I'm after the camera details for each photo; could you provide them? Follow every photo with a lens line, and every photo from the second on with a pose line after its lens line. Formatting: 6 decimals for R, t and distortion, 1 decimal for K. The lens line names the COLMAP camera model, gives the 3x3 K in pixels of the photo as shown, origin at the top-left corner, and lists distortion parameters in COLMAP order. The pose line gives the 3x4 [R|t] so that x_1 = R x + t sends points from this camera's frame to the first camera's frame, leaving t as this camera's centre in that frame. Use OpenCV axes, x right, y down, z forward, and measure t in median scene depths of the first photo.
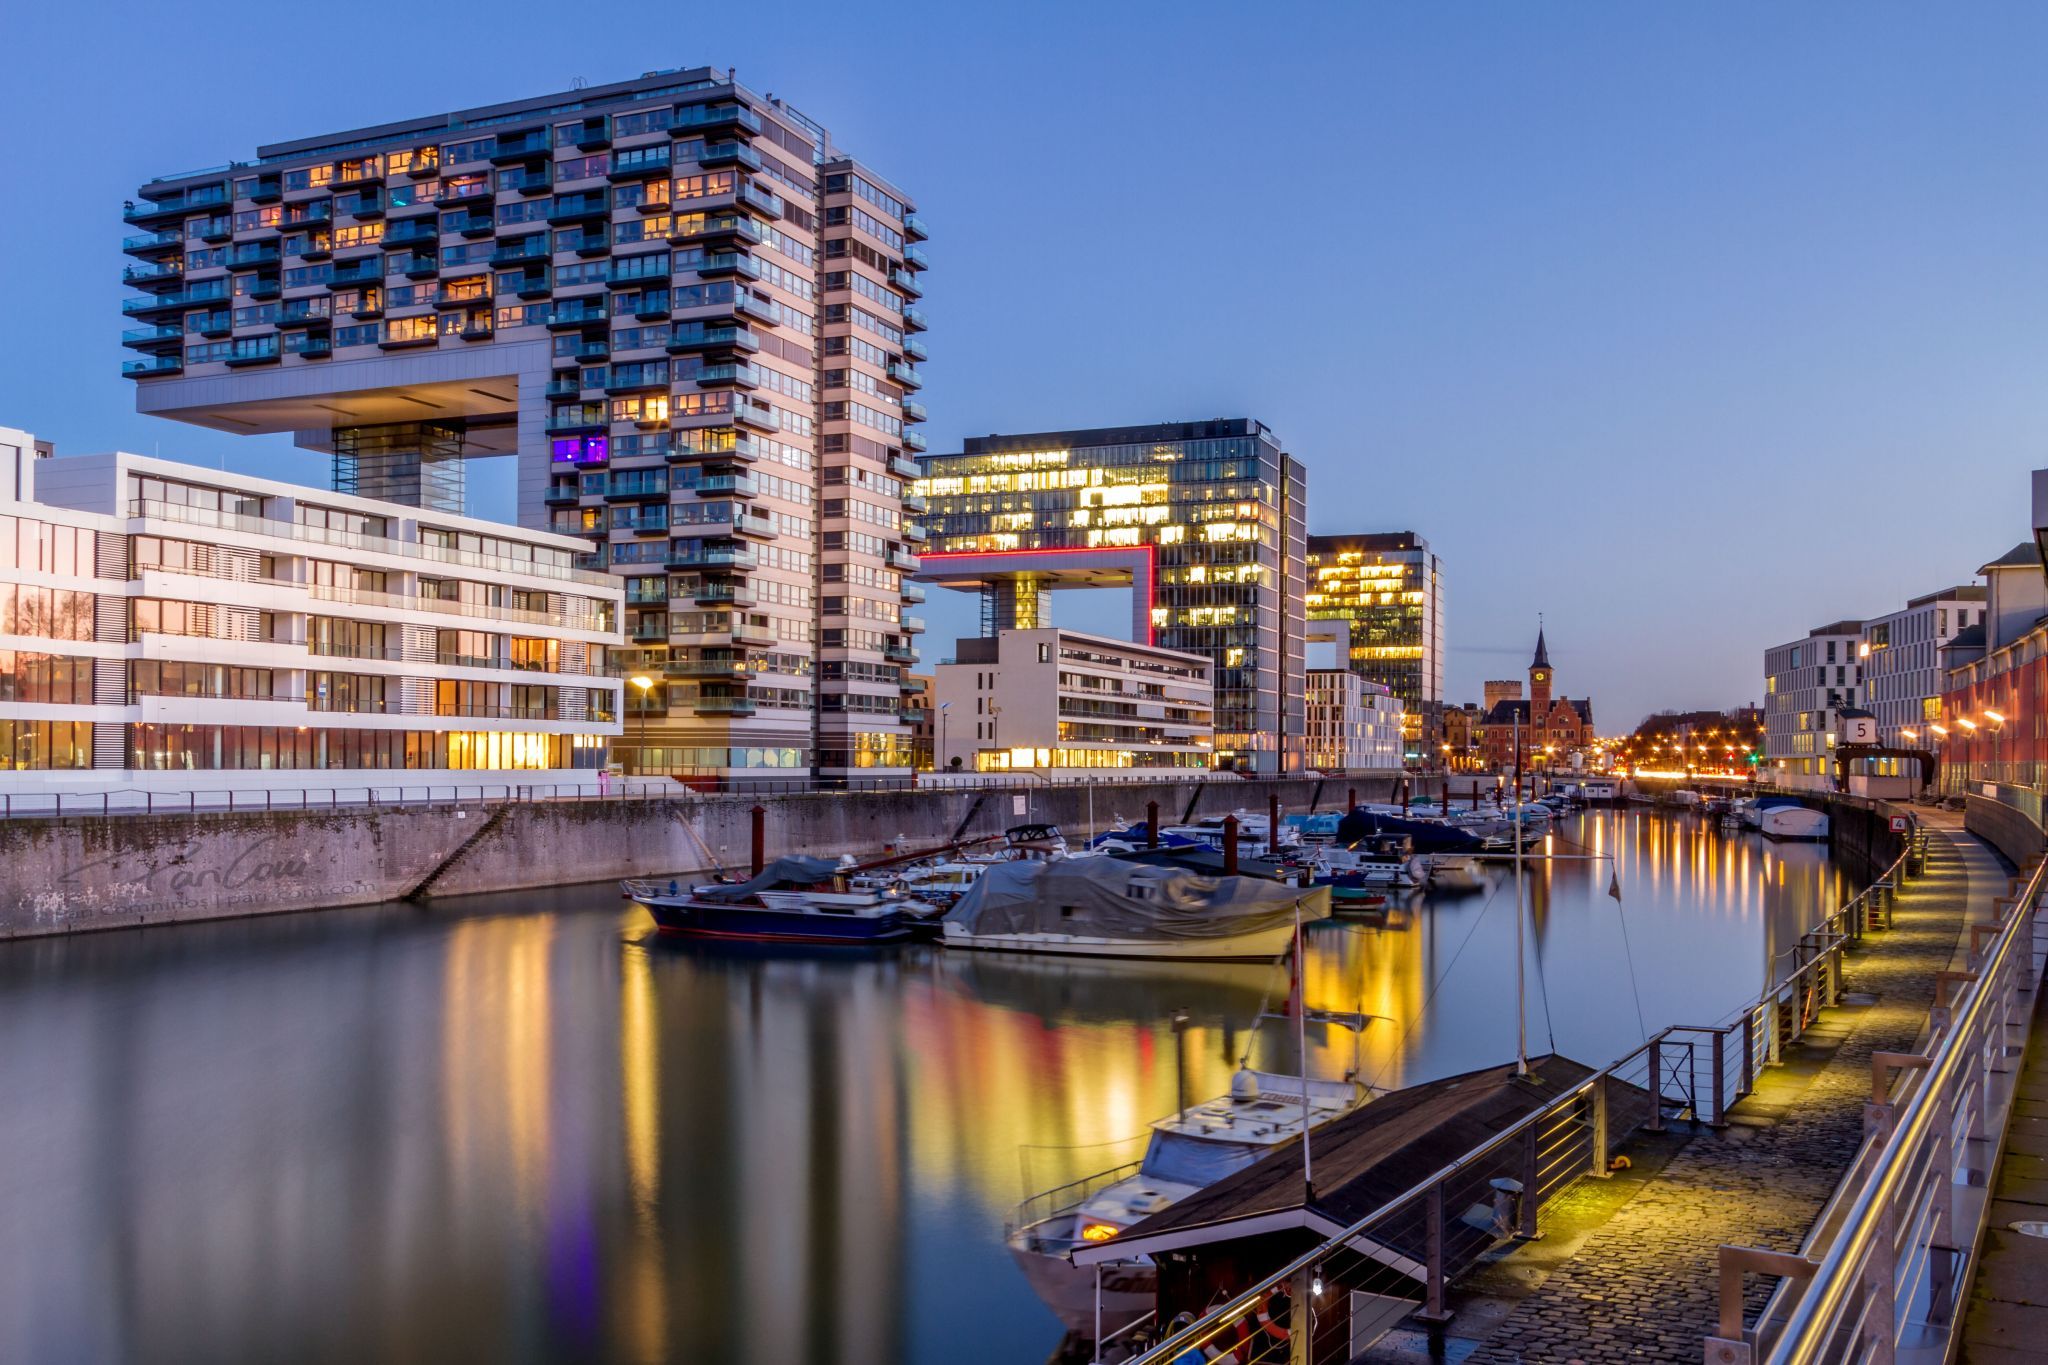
lens RADIAL K [[1759.3, 0, 1030.7], [0, 1759.3, 748.4], [0, 0, 1]] dist [0.013972, 0.007999]
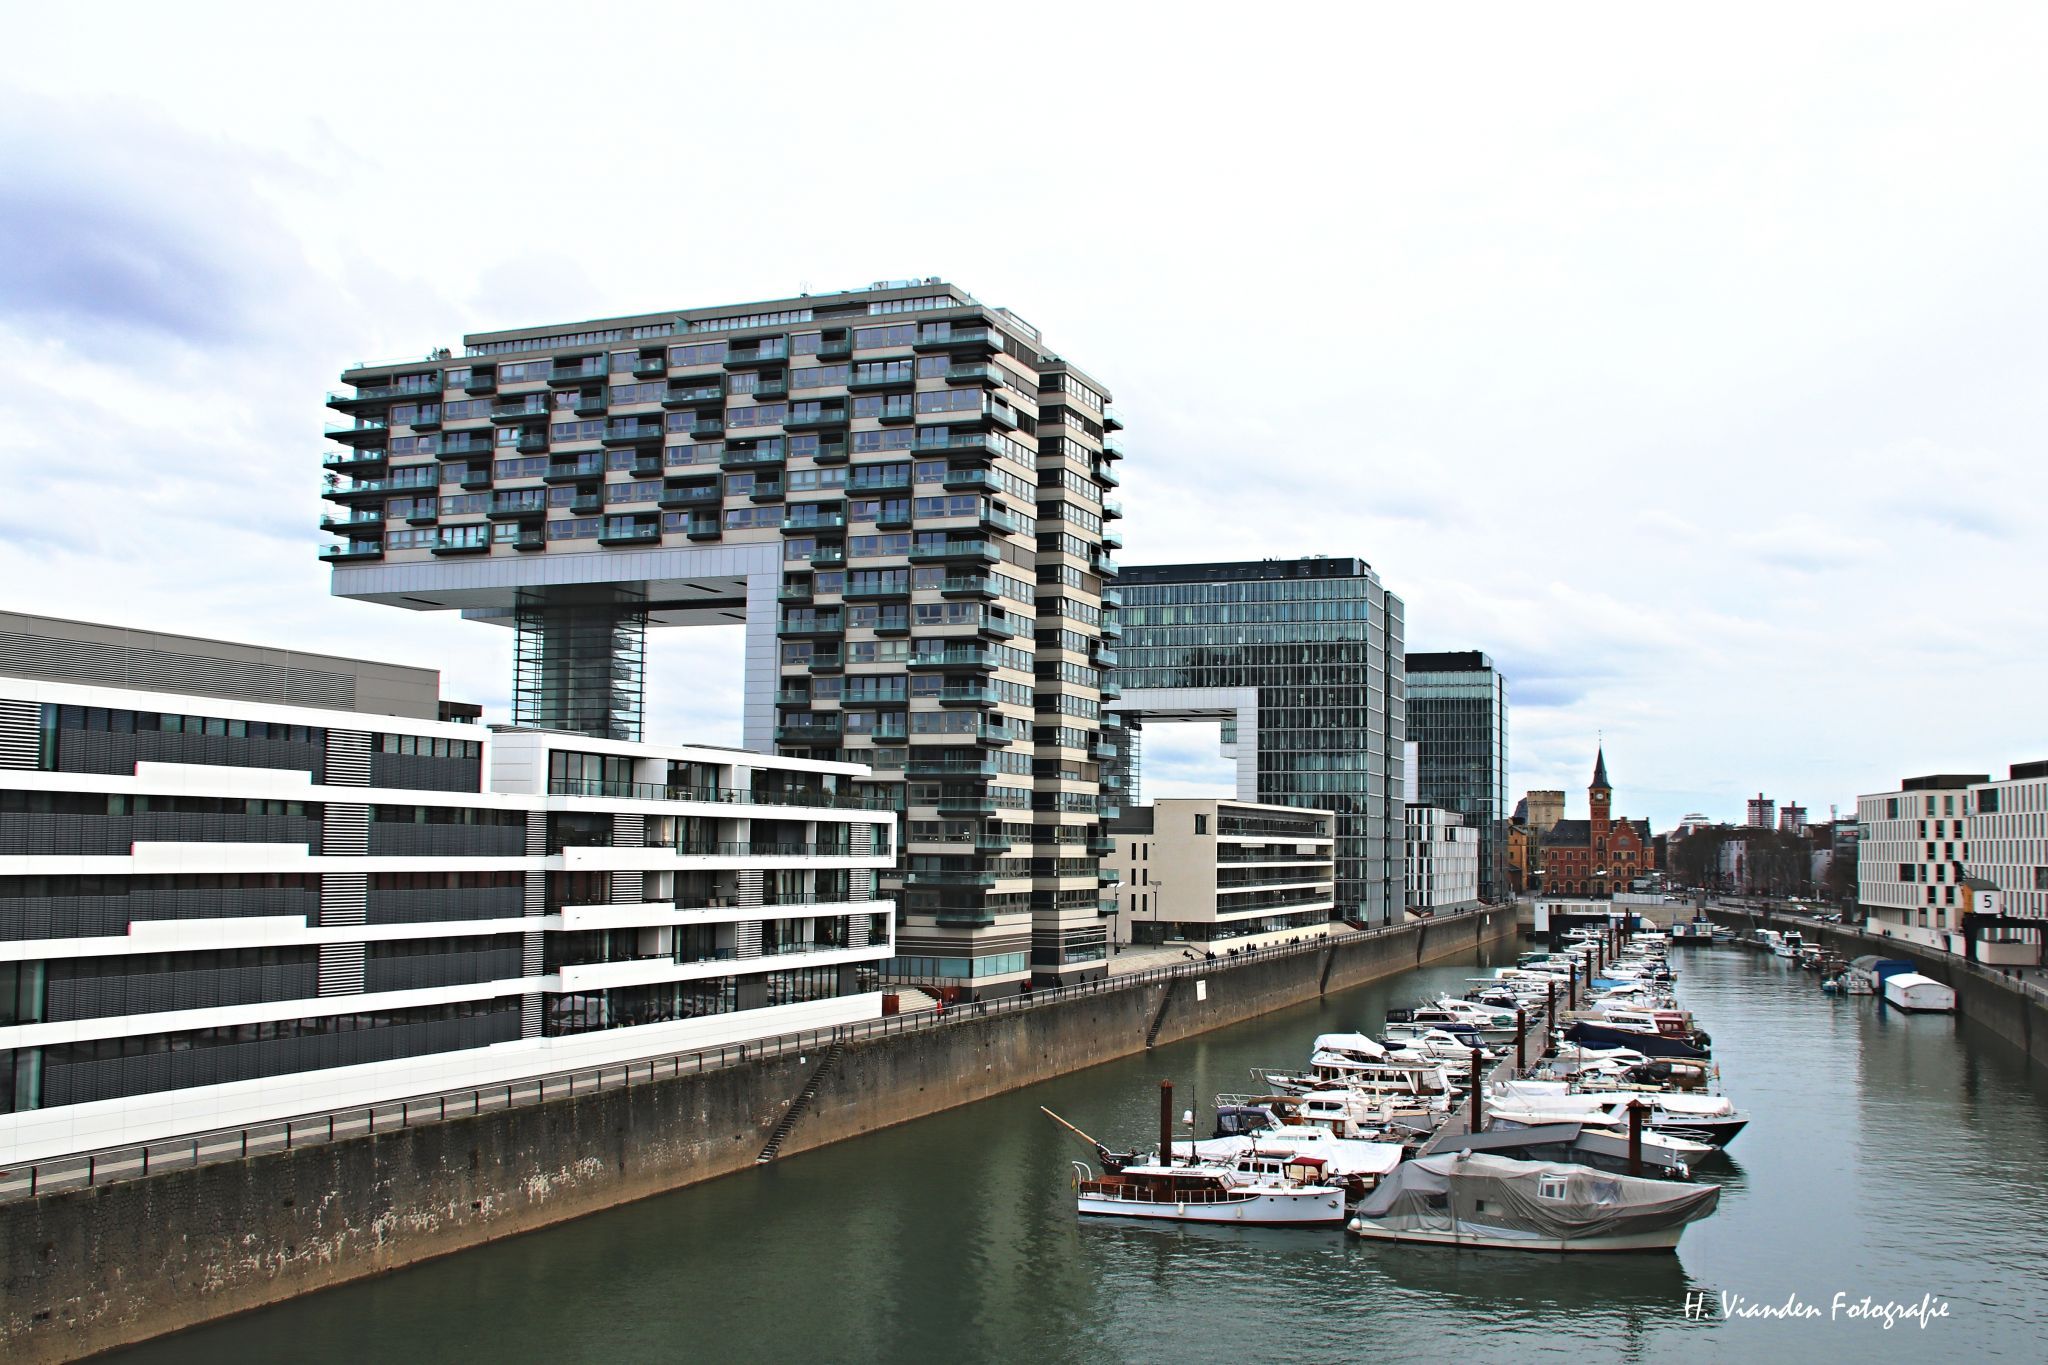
lens RADIAL K [[1927.1, 0, 1121.3], [0, 1927.1, 718.1], [0, 0, 1]] dist [-0.141691, 0.140774]
pose [[0.997497, 0.008097, 0.070247, -0.145881], [-0.003965, 0.998264, -0.058766, -0.064607], [-0.070601, 0.058341, 0.995797, -0.088679]]
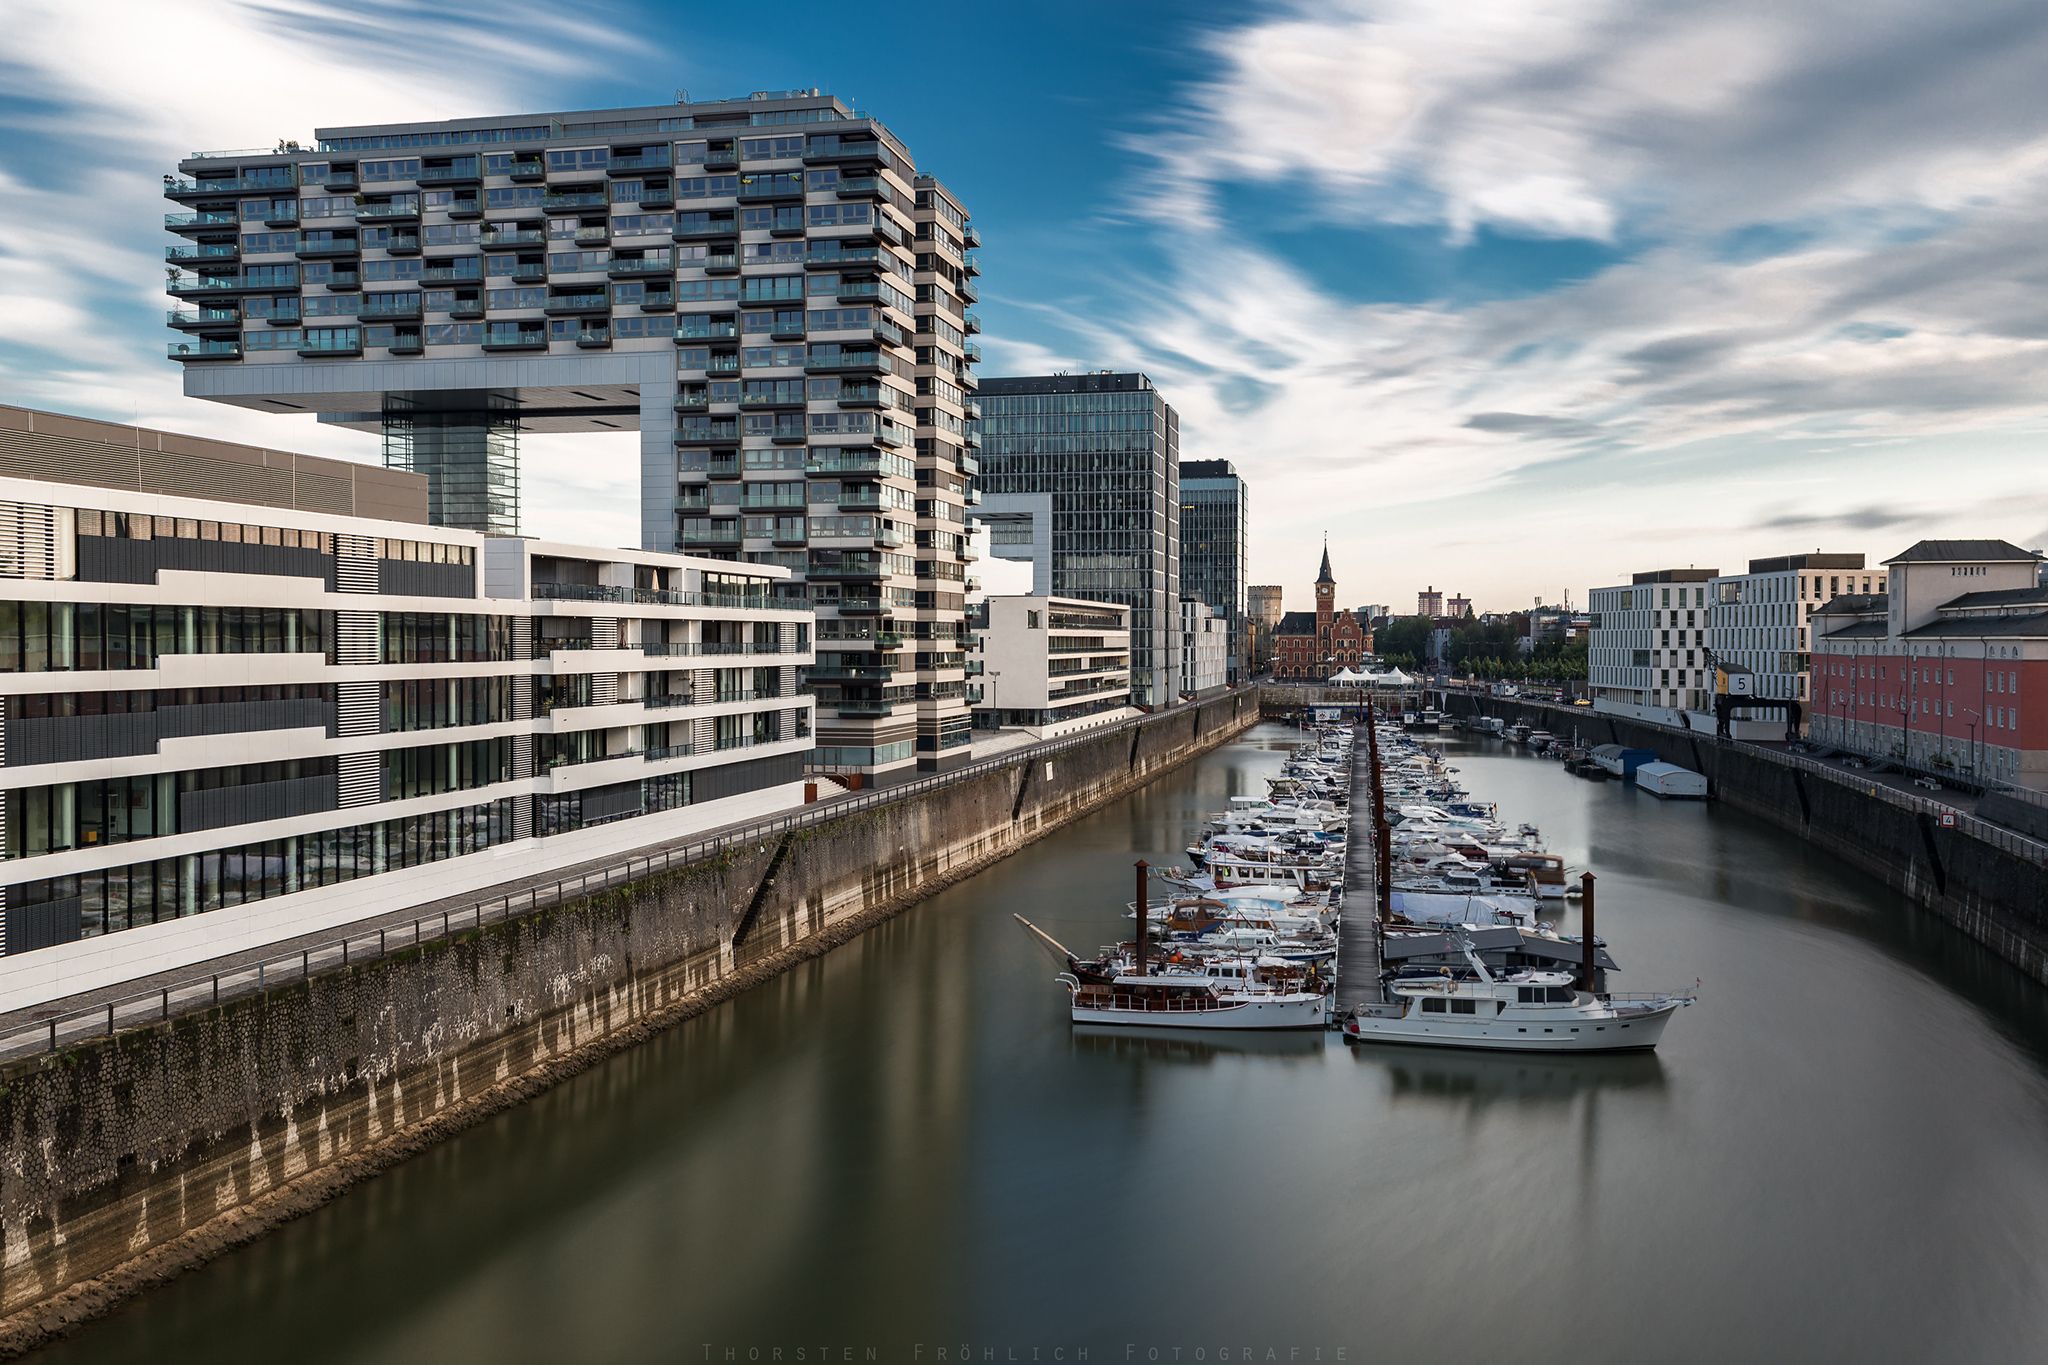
lens RADIAL K [[1733.6, 0, 1032.5], [0, 1733.6, 672.2], [0, 0, 1]] dist [0.073563, 0.006998]
pose [[0.984304, -0.010080, 0.176191, -0.232074], [0.005167, 0.999586, 0.028316, -0.067035], [-0.176403, -0.026962, 0.983949, -0.049650]]
